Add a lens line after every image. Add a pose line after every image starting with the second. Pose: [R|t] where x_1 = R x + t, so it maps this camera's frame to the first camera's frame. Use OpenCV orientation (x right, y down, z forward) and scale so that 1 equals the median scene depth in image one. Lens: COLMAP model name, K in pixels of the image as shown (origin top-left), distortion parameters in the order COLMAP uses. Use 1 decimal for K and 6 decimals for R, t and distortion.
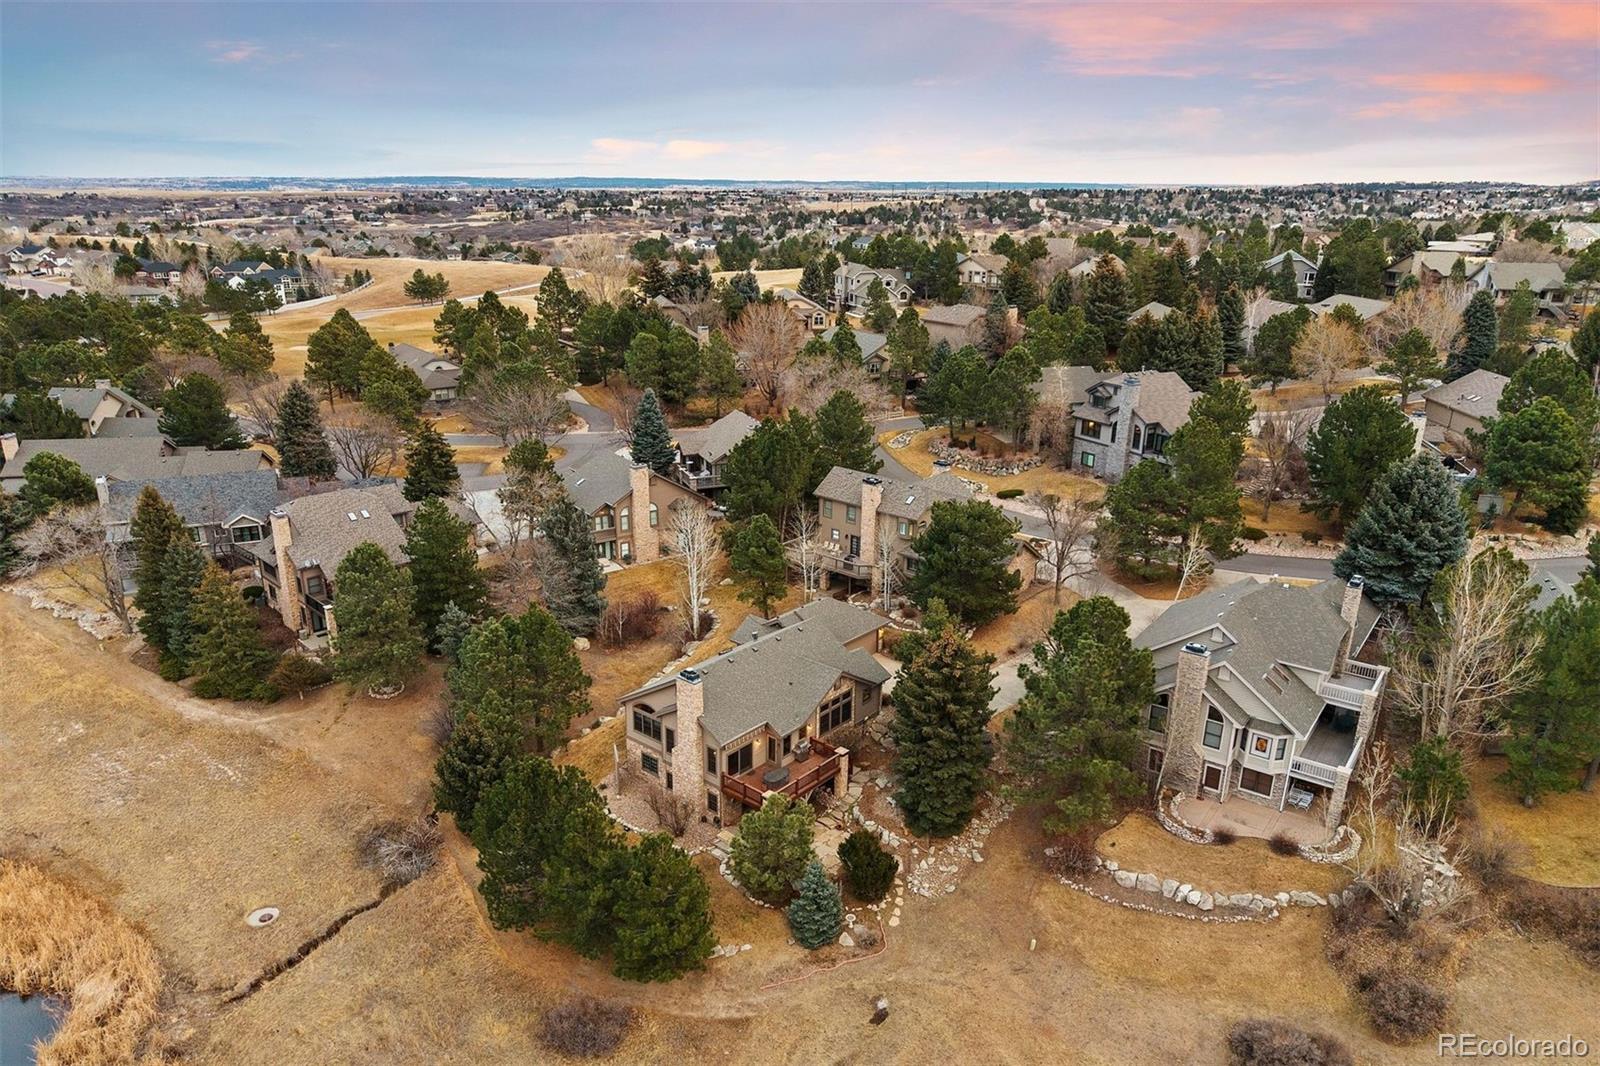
lens RADIAL K [[1041.6, 0, 802.2], [0, 1041.6, 501.0], [0, 0, 1]] dist [0.069061, -0.070930]
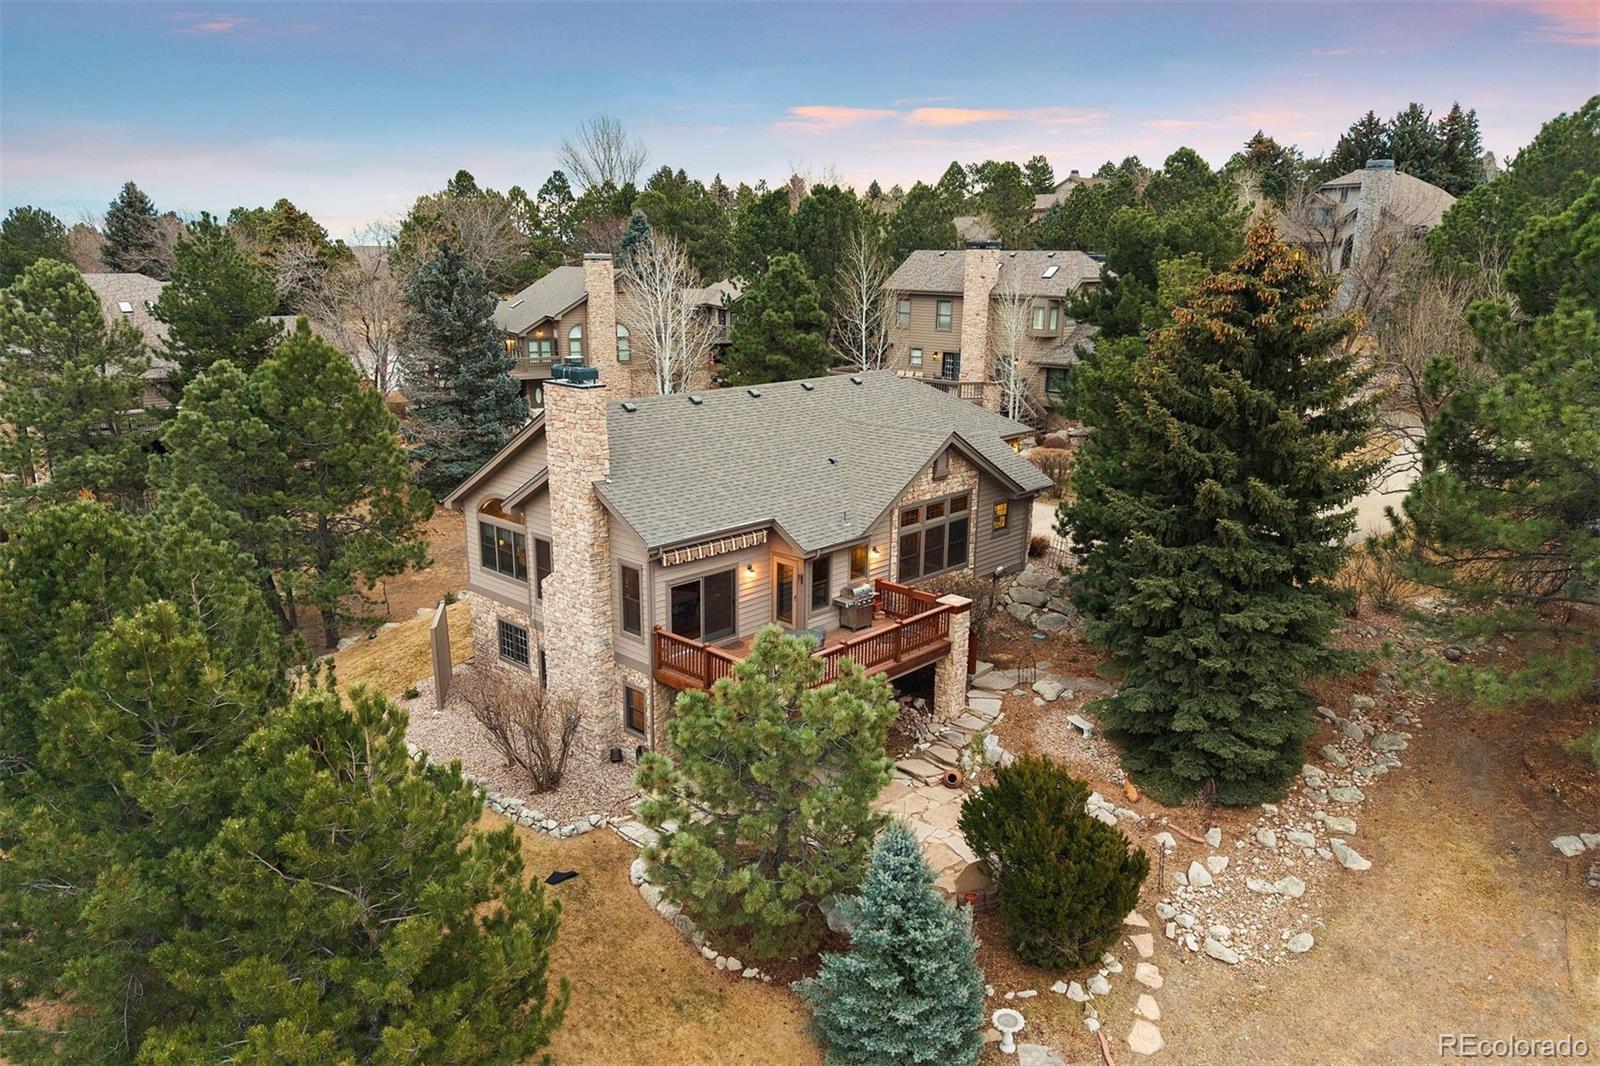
lens RADIAL K [[975.7, 0, 797.8], [0, 975.7, 541.4], [0, 0, 1]] dist [0.035279, -0.033234]
pose [[0.998029, 0.008187, -0.062218, 0.000044], [-0.012083, 0.997973, -0.062488, 0.244555], [0.061581, 0.063117, 0.996104, 0.623012]]
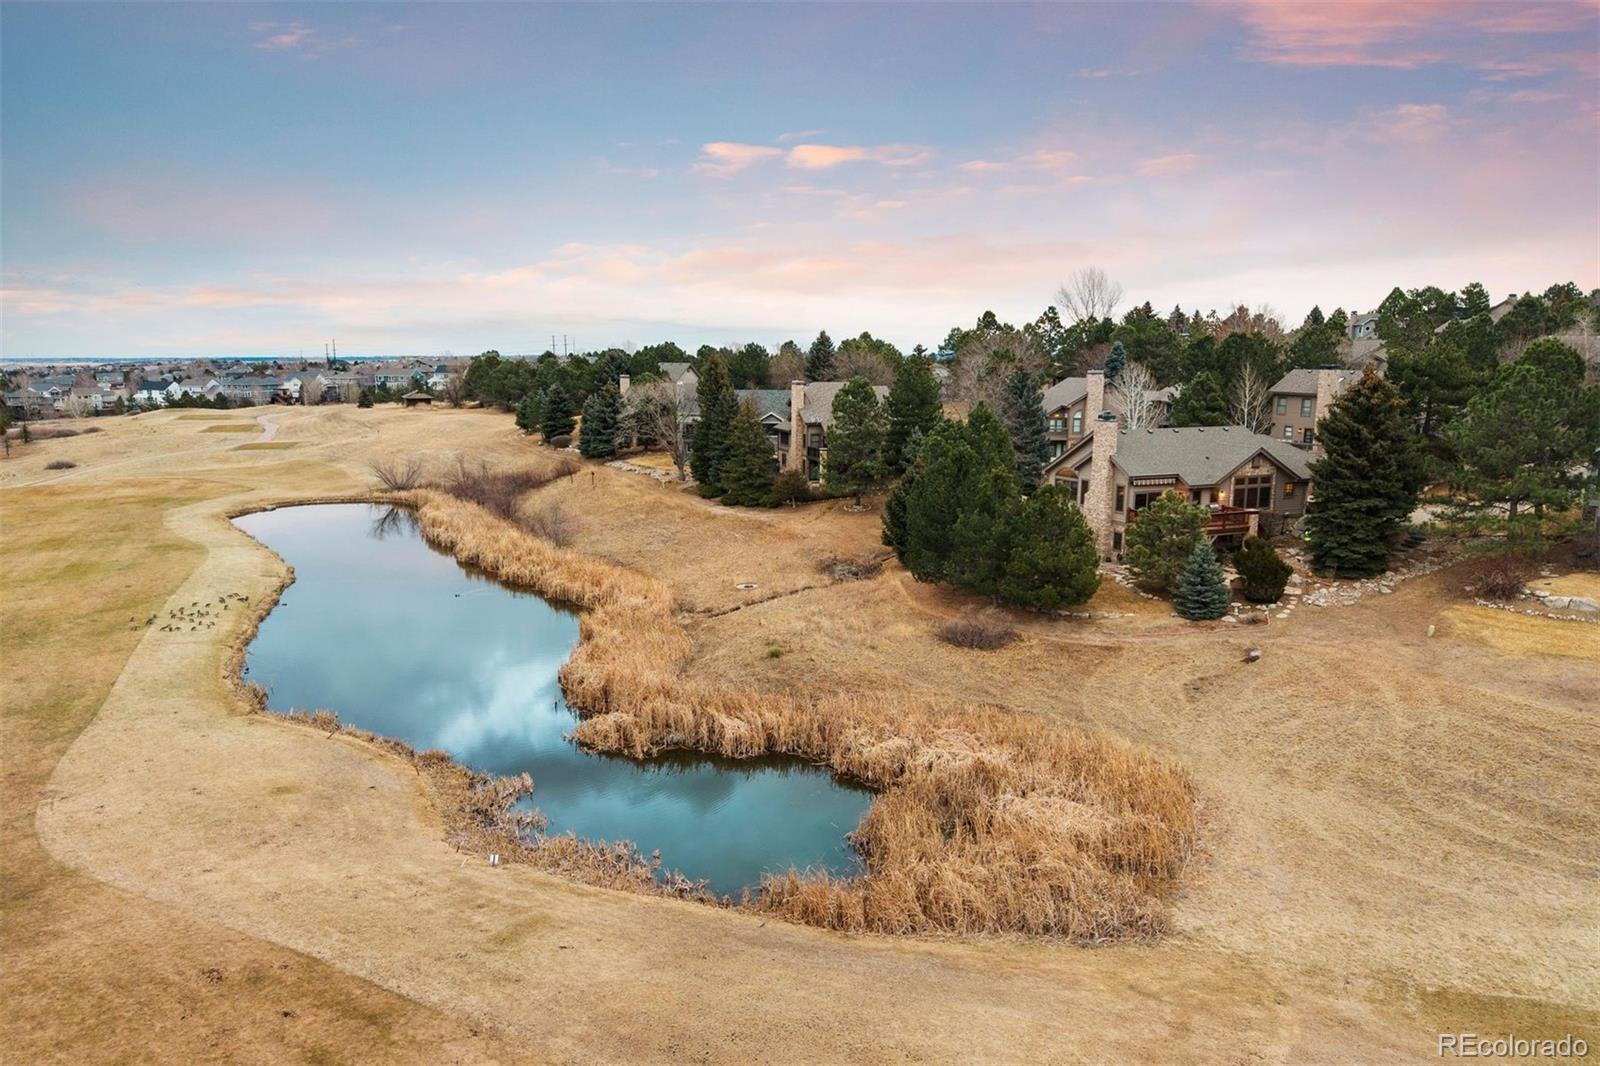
lens RADIAL K [[1093.9, 0, 793.1], [0, 1093.9, 550.1], [0, 0, 1]] dist [-0.003643, -0.003071]
pose [[0.889038, 0.065778, -0.453083, 0.128525], [-0.144768, 0.979238, -0.141900, 0.503975], [0.434342, 0.191747, 0.880102, -0.138190]]
